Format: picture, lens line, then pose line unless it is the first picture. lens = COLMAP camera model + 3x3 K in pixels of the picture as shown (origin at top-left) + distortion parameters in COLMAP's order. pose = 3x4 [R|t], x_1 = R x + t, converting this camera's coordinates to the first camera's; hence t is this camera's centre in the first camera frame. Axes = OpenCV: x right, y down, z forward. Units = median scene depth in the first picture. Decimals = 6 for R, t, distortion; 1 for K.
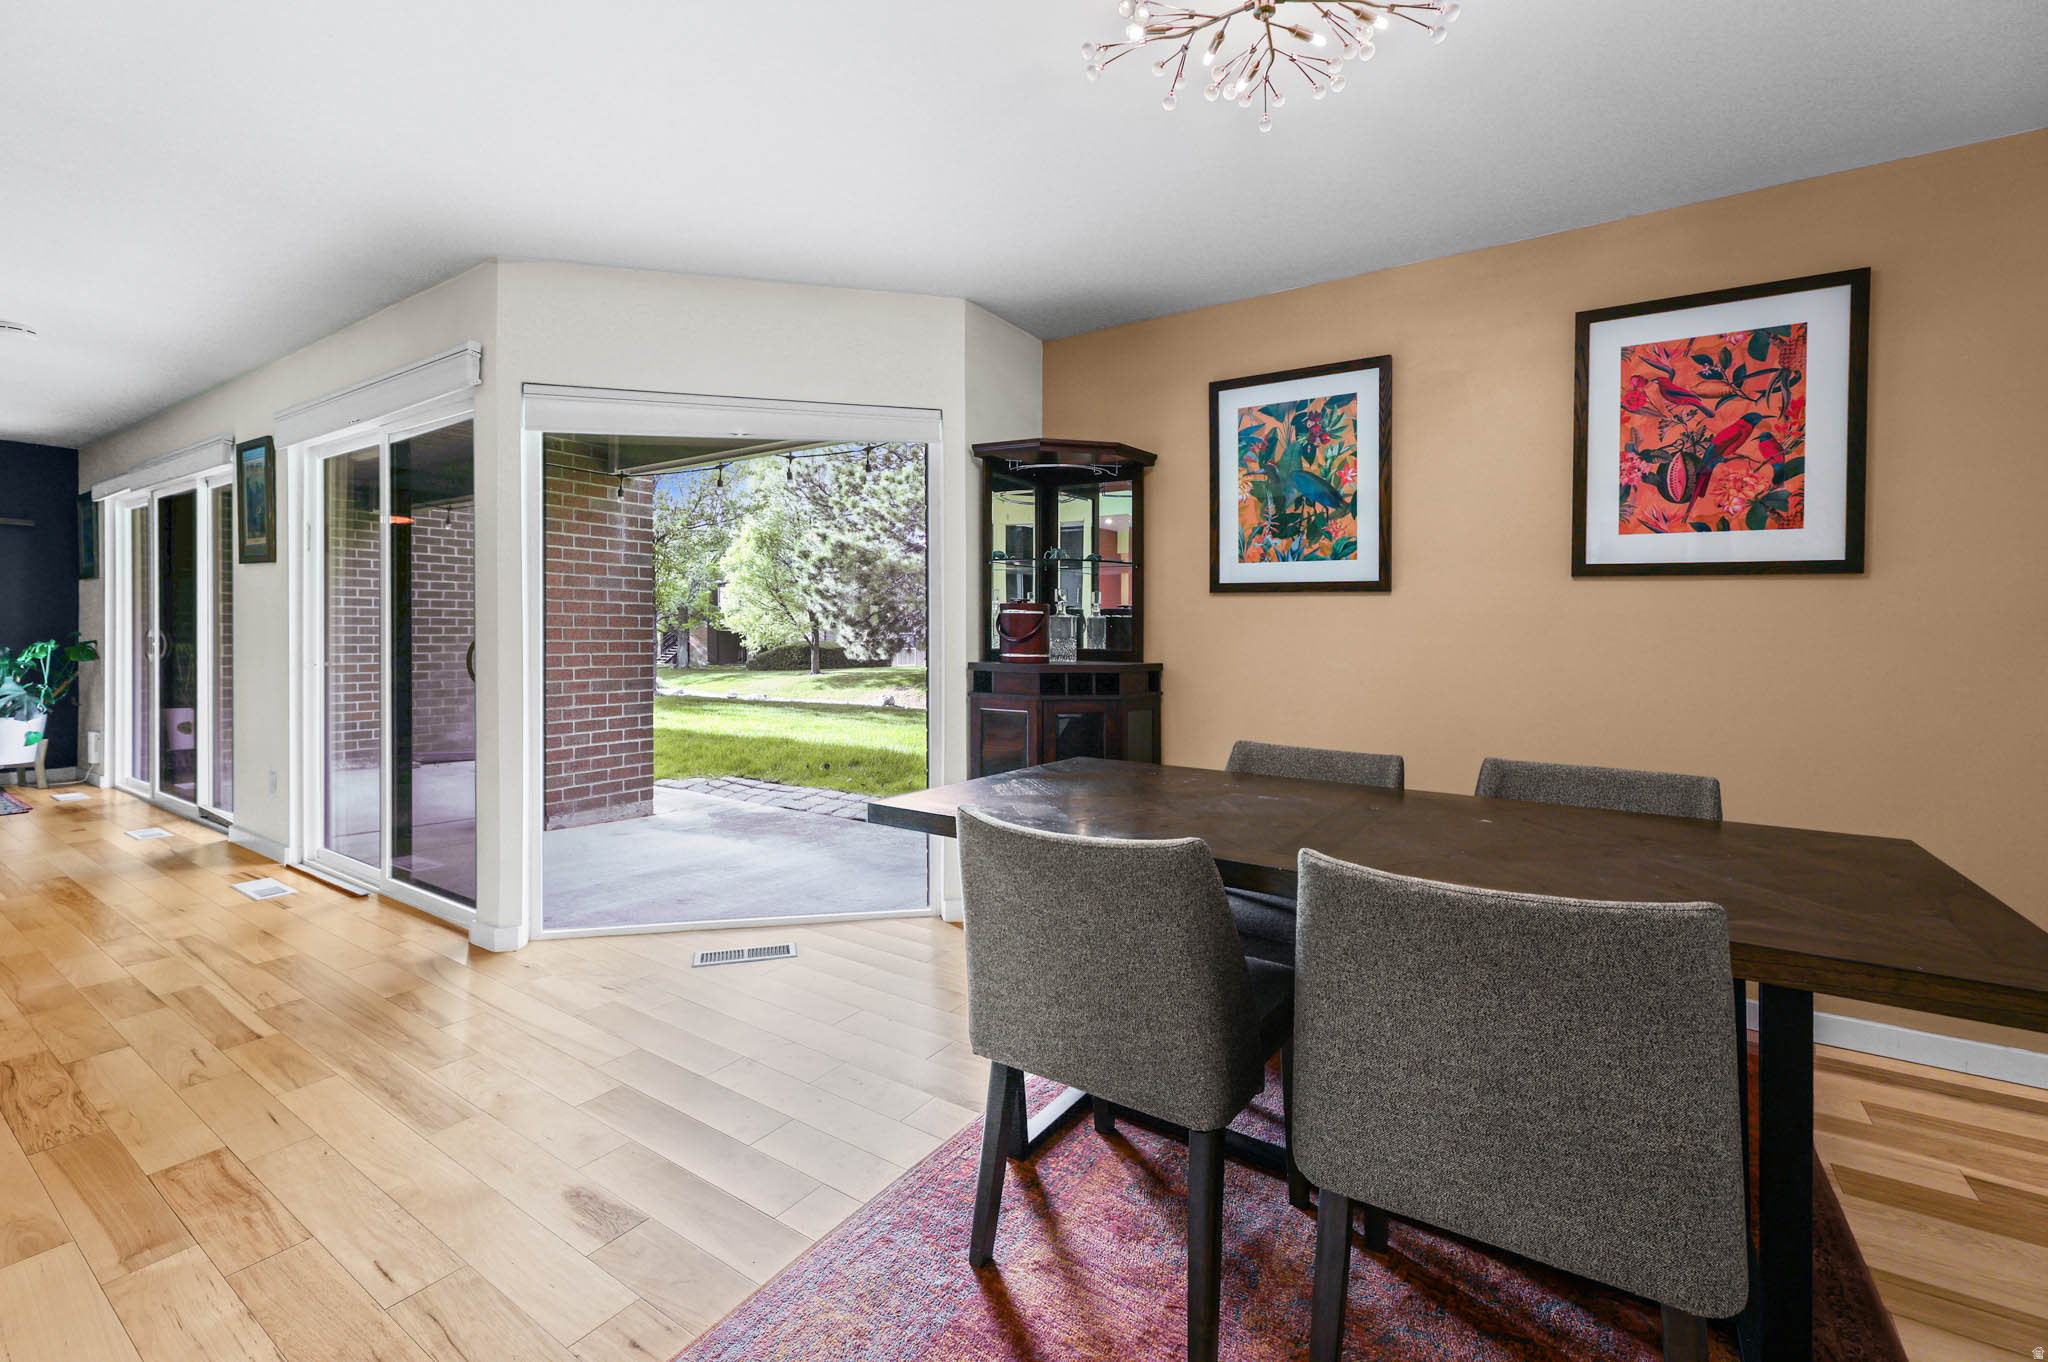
lens RADIAL K [[877.6, 0, 1023.2], [0, 877.6, 604.8], [0, 0, 1]] dist [0.002134, 0.000217]
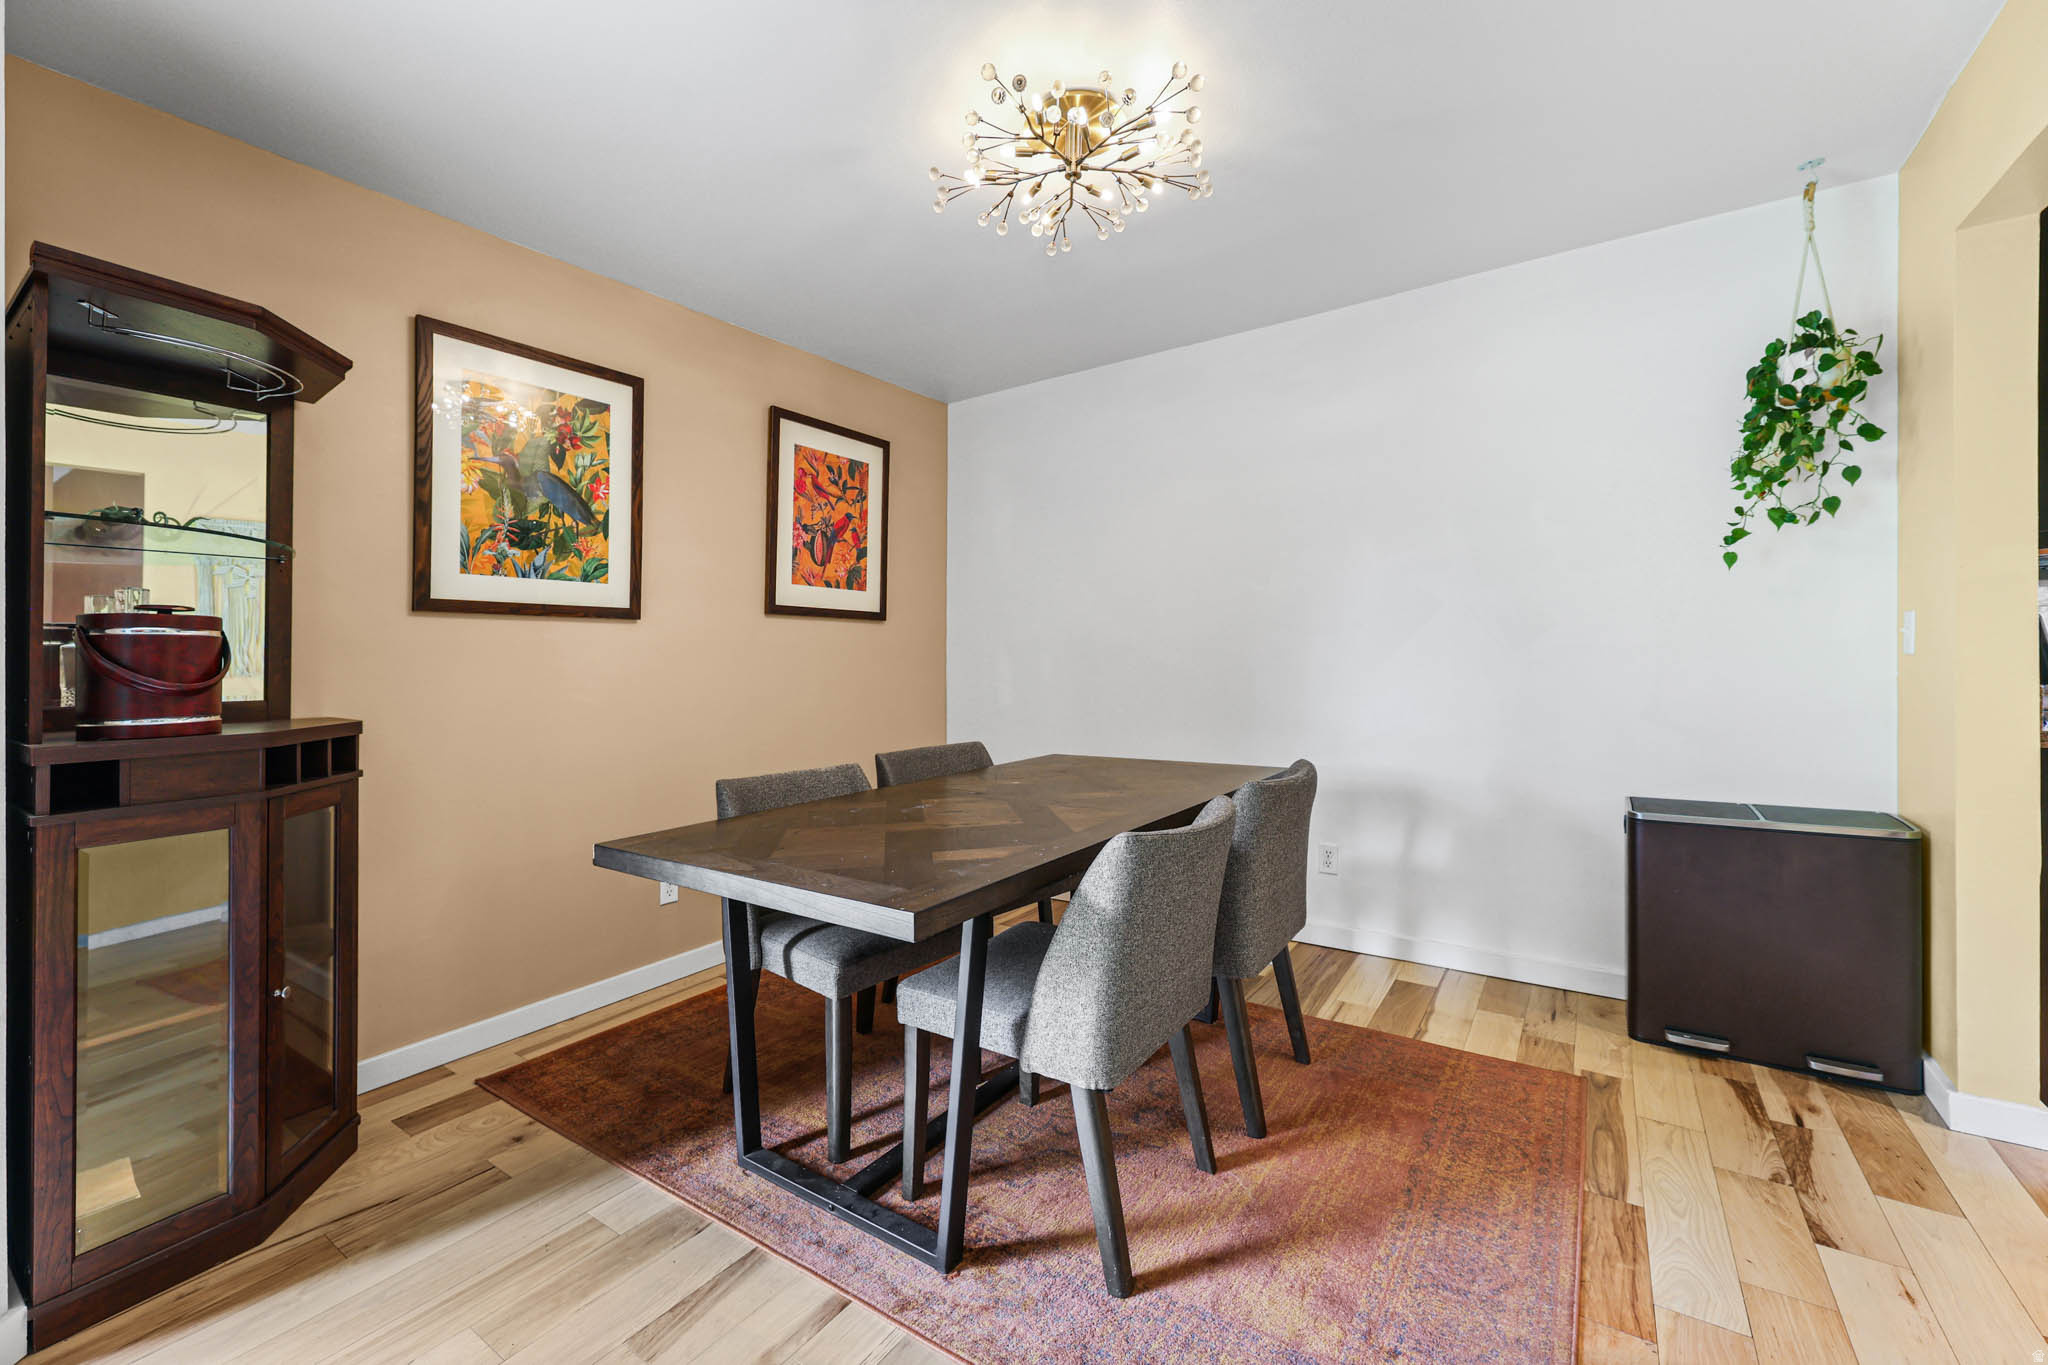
lens RADIAL K [[849.4, 0, 958.9], [0, 849.4, 664.0], [0, 0, 1]] dist [-0.000608, -0.000257]
pose [[0.039617, -0.015780, 0.999090, -0.520334], [-0.012019, 0.999795, 0.016268, 0.015061], [-0.999143, -0.012653, 0.039420, 0.601208]]
